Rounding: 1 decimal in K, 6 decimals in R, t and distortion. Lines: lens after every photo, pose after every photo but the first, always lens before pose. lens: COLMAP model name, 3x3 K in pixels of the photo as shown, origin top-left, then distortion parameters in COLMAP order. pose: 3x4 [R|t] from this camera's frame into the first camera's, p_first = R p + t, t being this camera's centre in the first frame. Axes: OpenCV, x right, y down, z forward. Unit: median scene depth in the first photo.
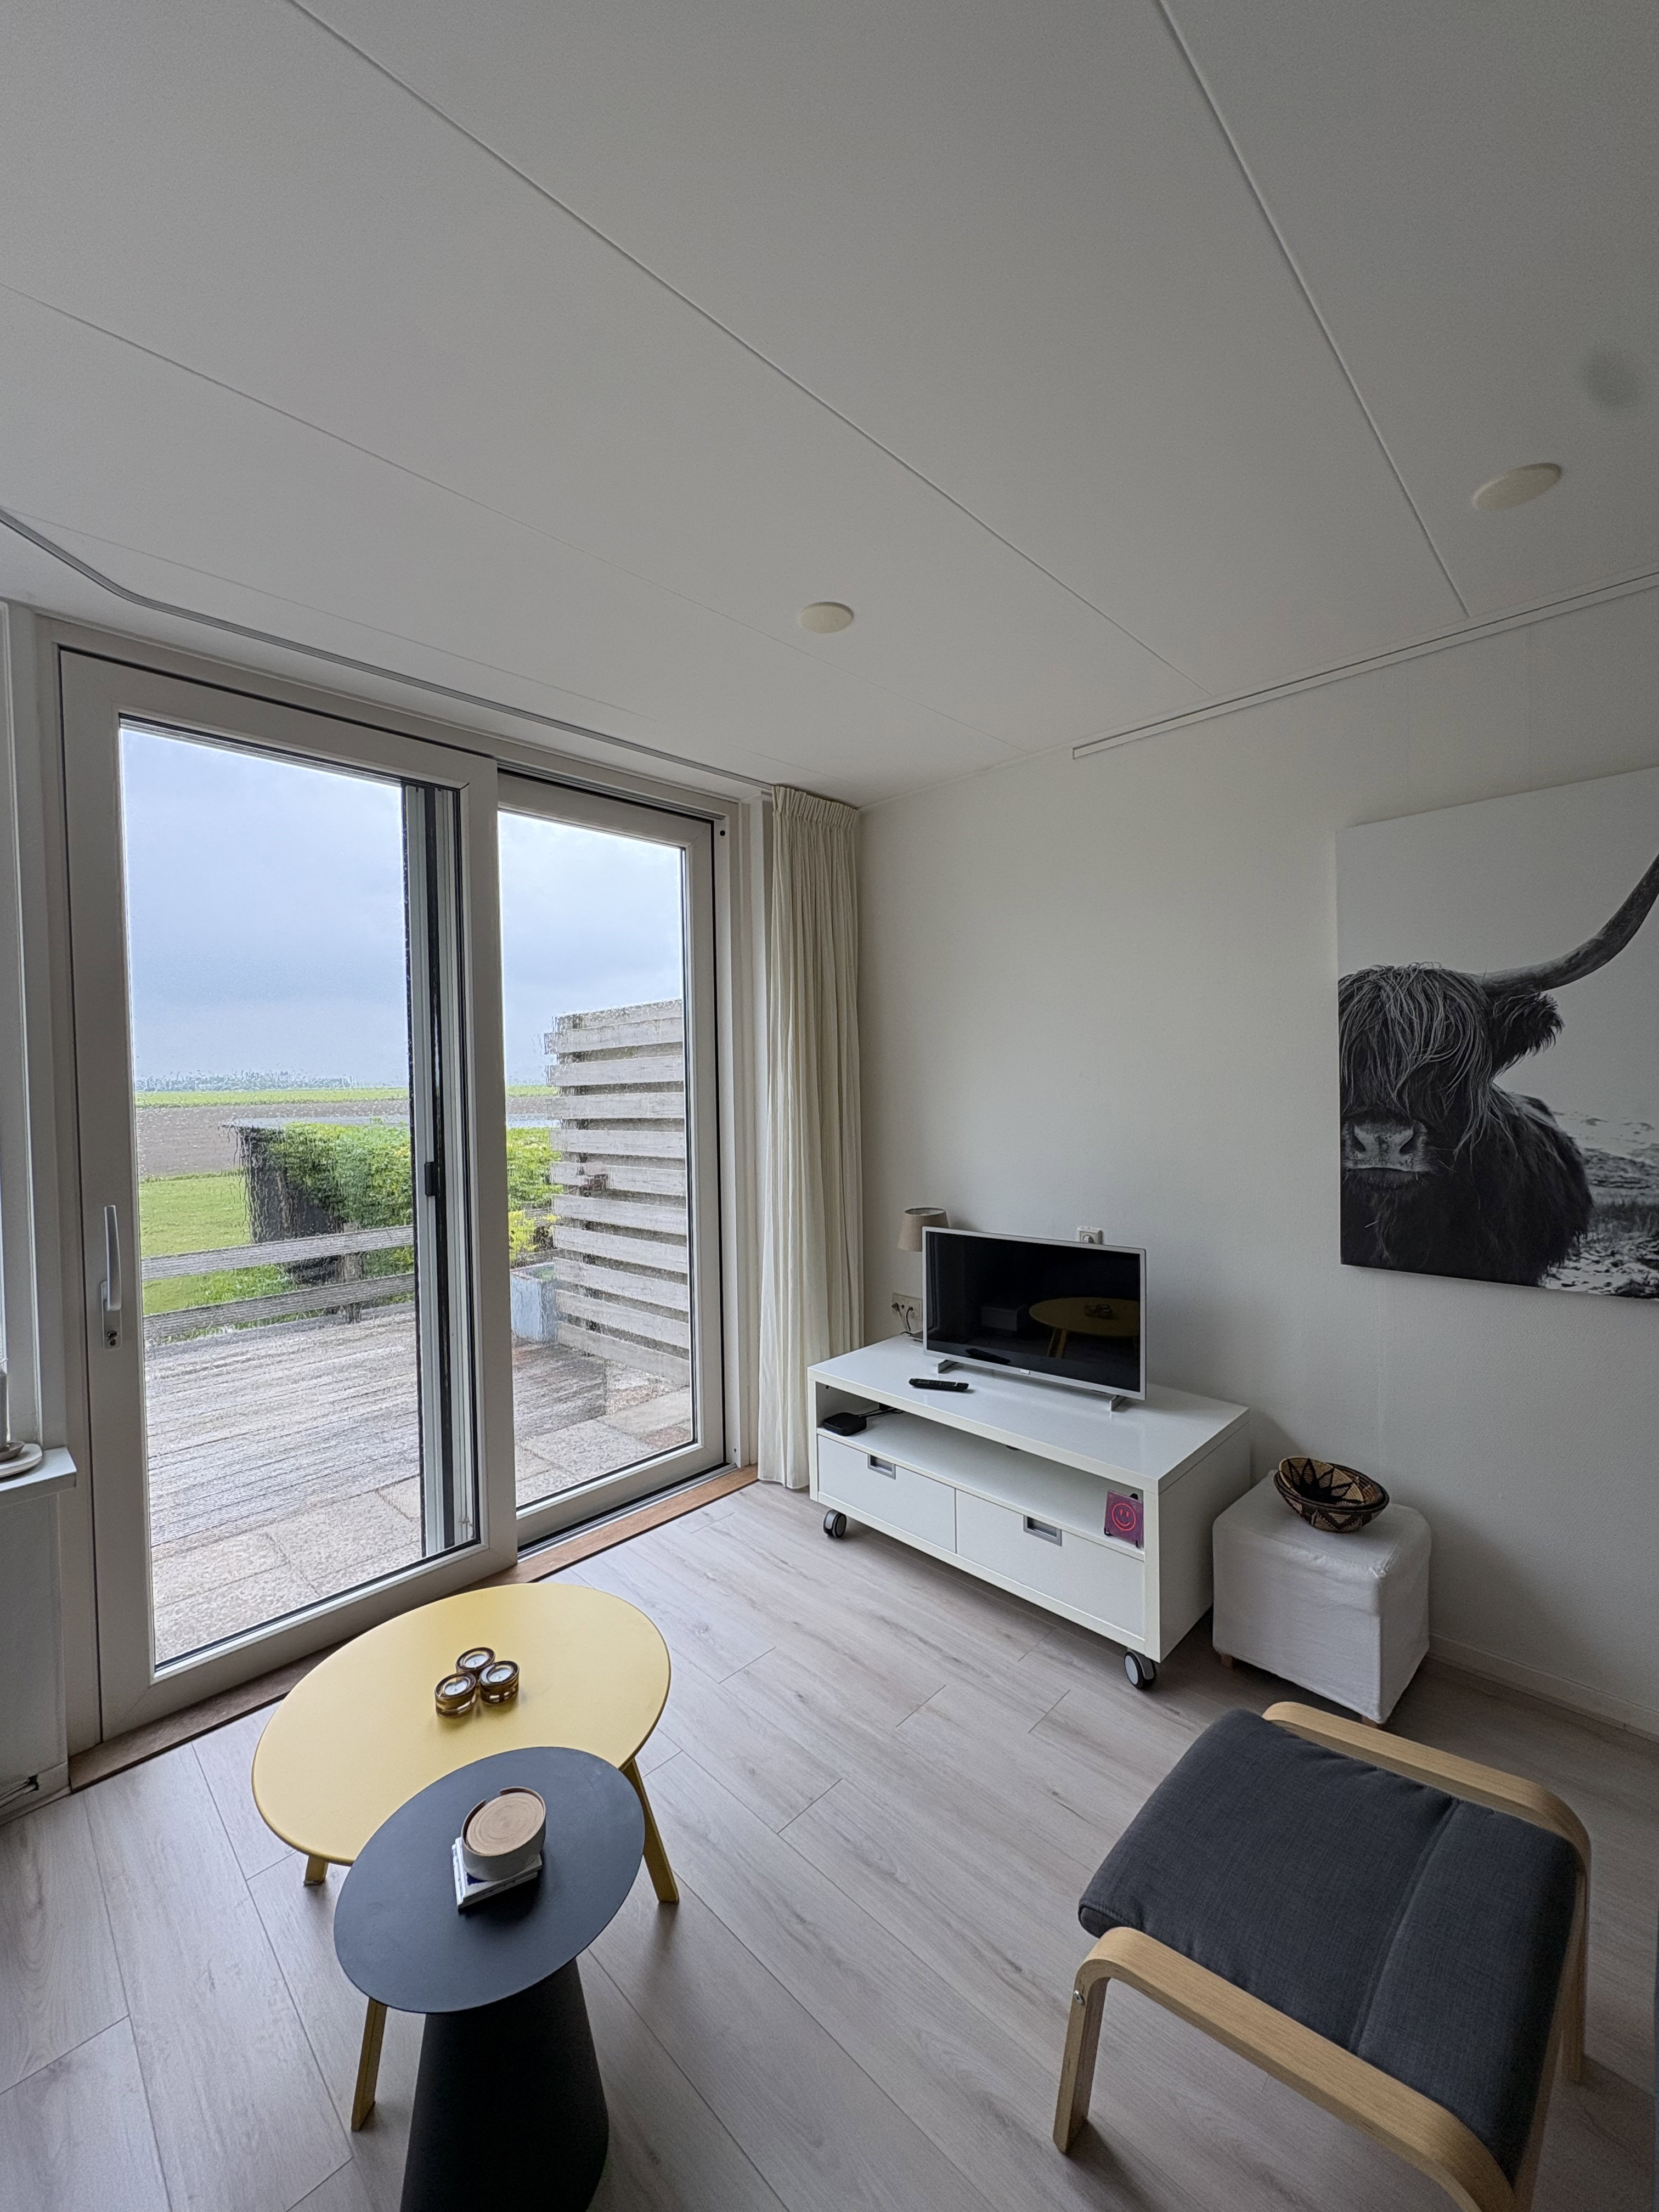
lens RADIAL K [[884.8, 0, 829.5], [0, 884.8, 1106.0], [0, 0, 1]] dist [-0.004023, -0.000130]
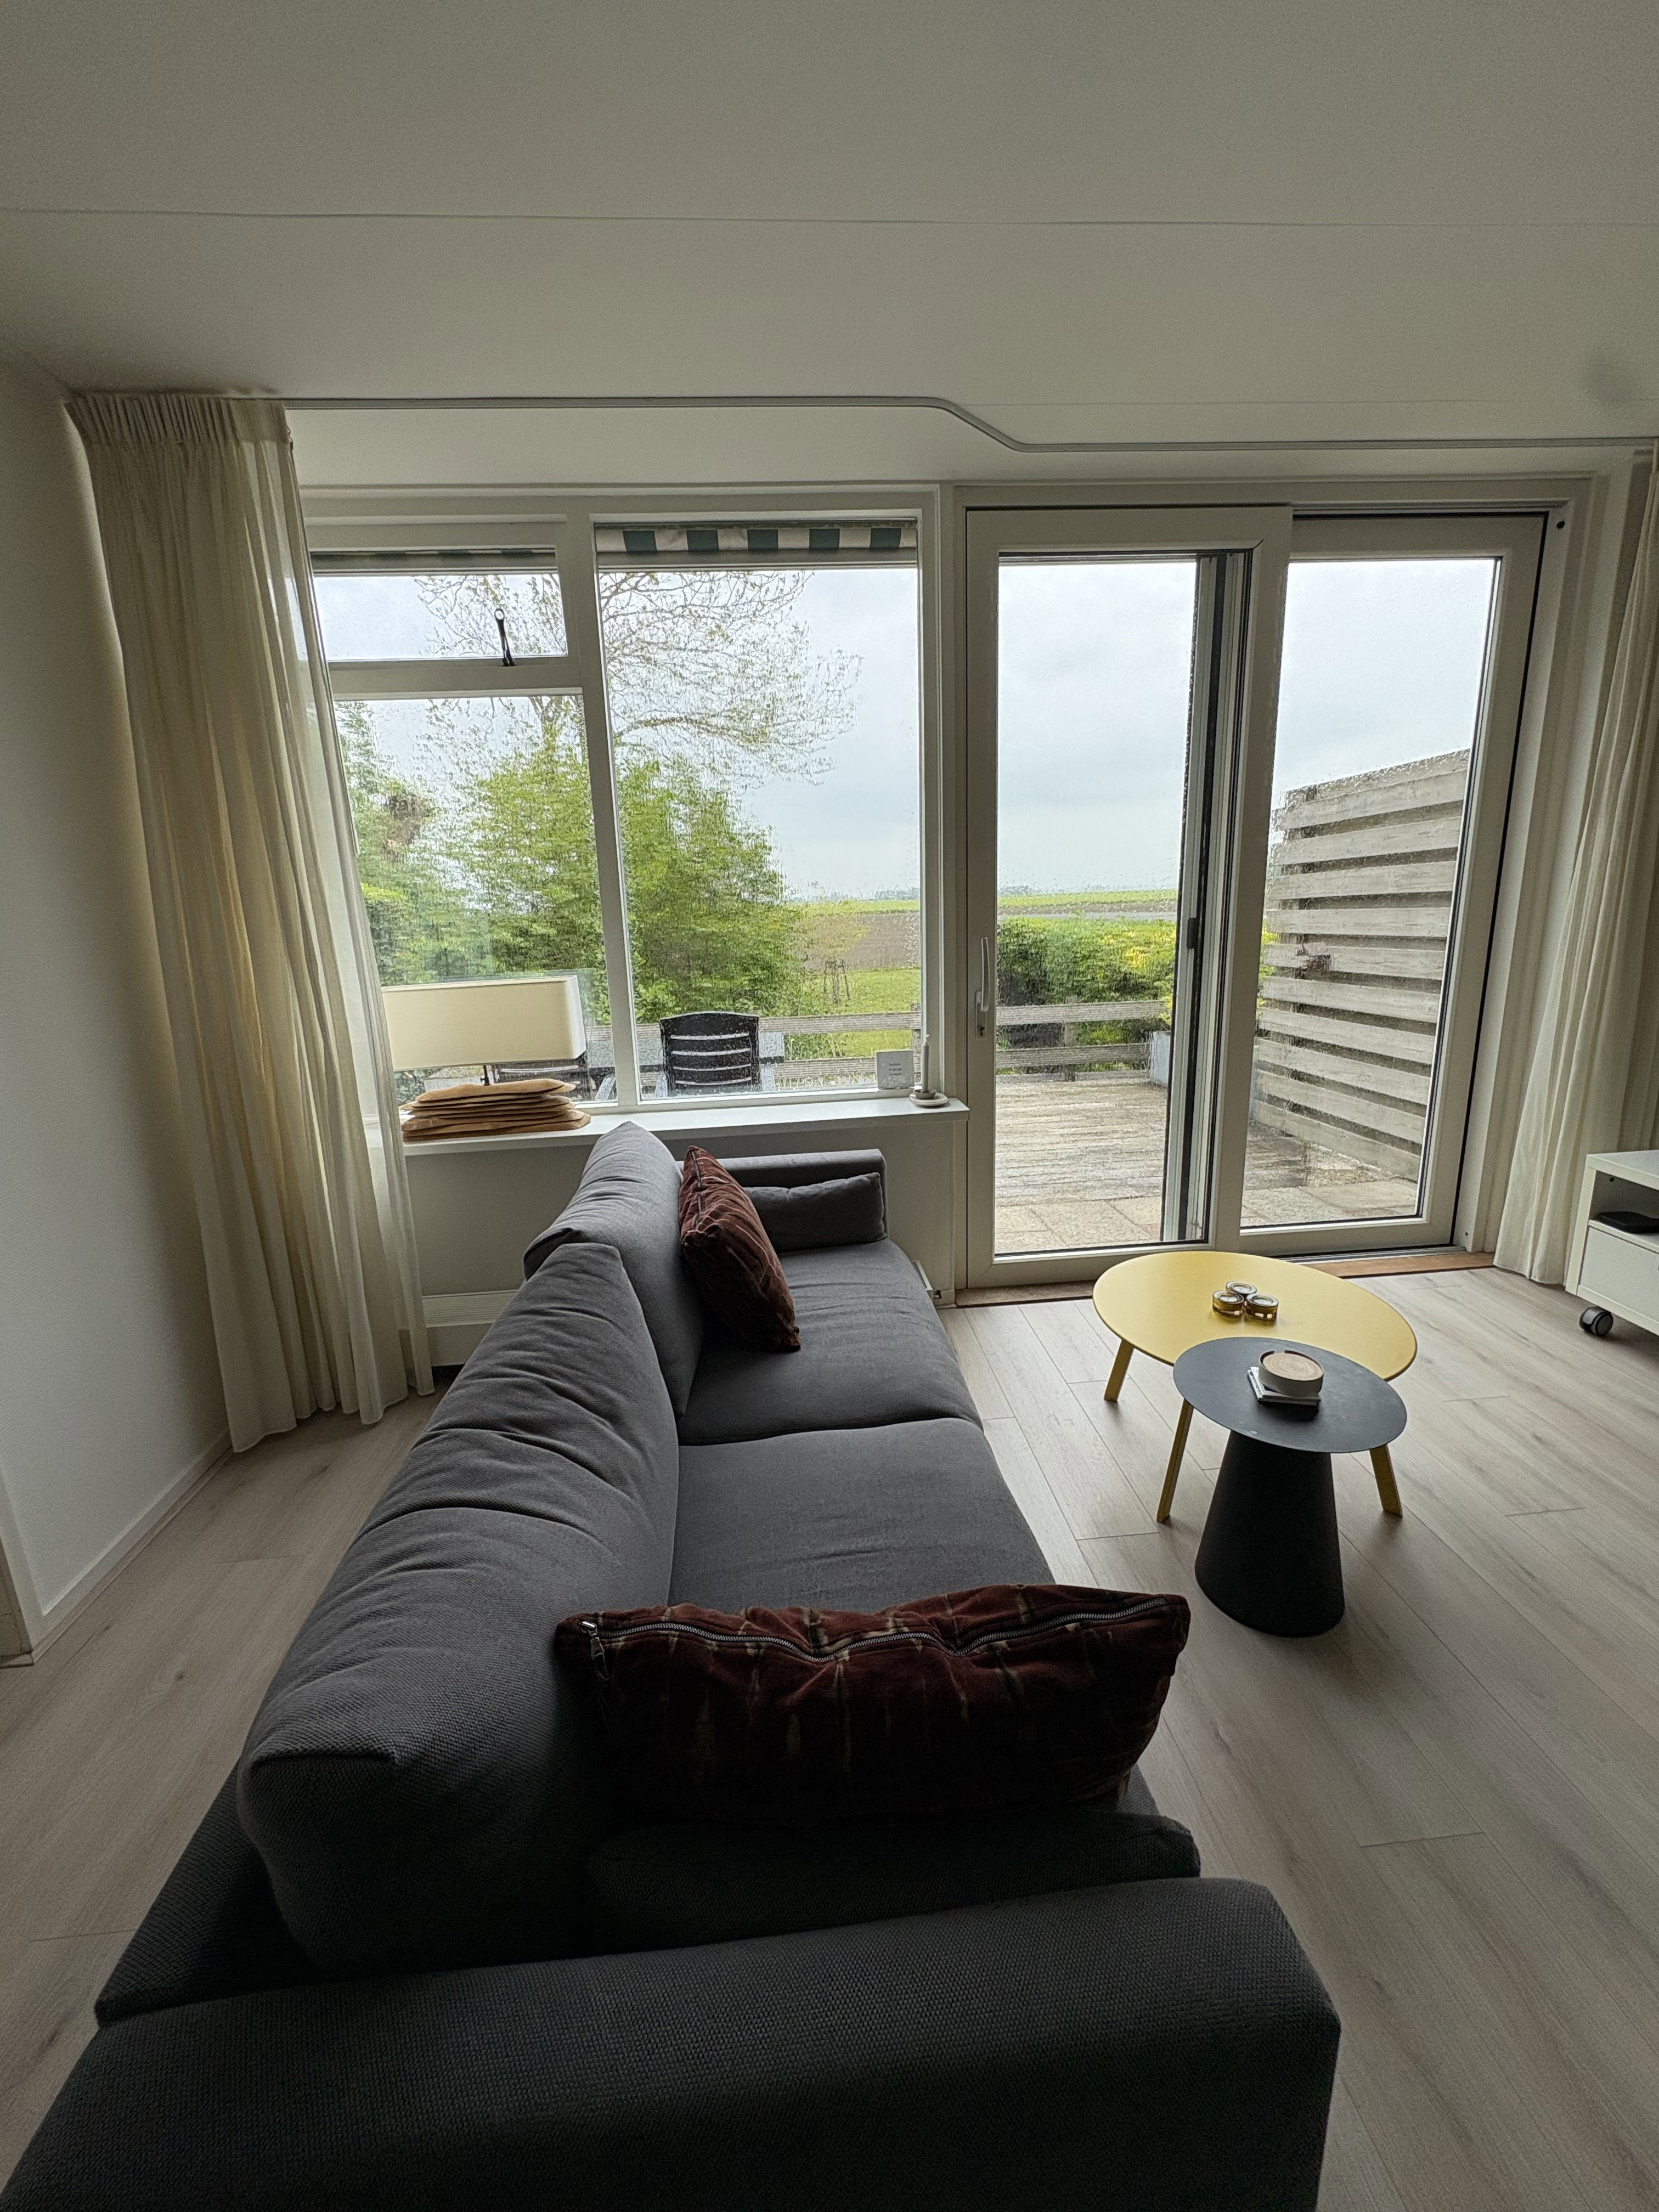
lens RADIAL K [[880.6, 0, 829.5], [0, 880.6, 1106.0], [0, 0, 1]] dist [0.001853, -0.000425]
pose [[0.751039, 0.137641, -0.645751, -0.026938], [0.006561, 0.976425, 0.215755, 0.040022], [0.660225, -0.166278, 0.732431, -0.147307]]
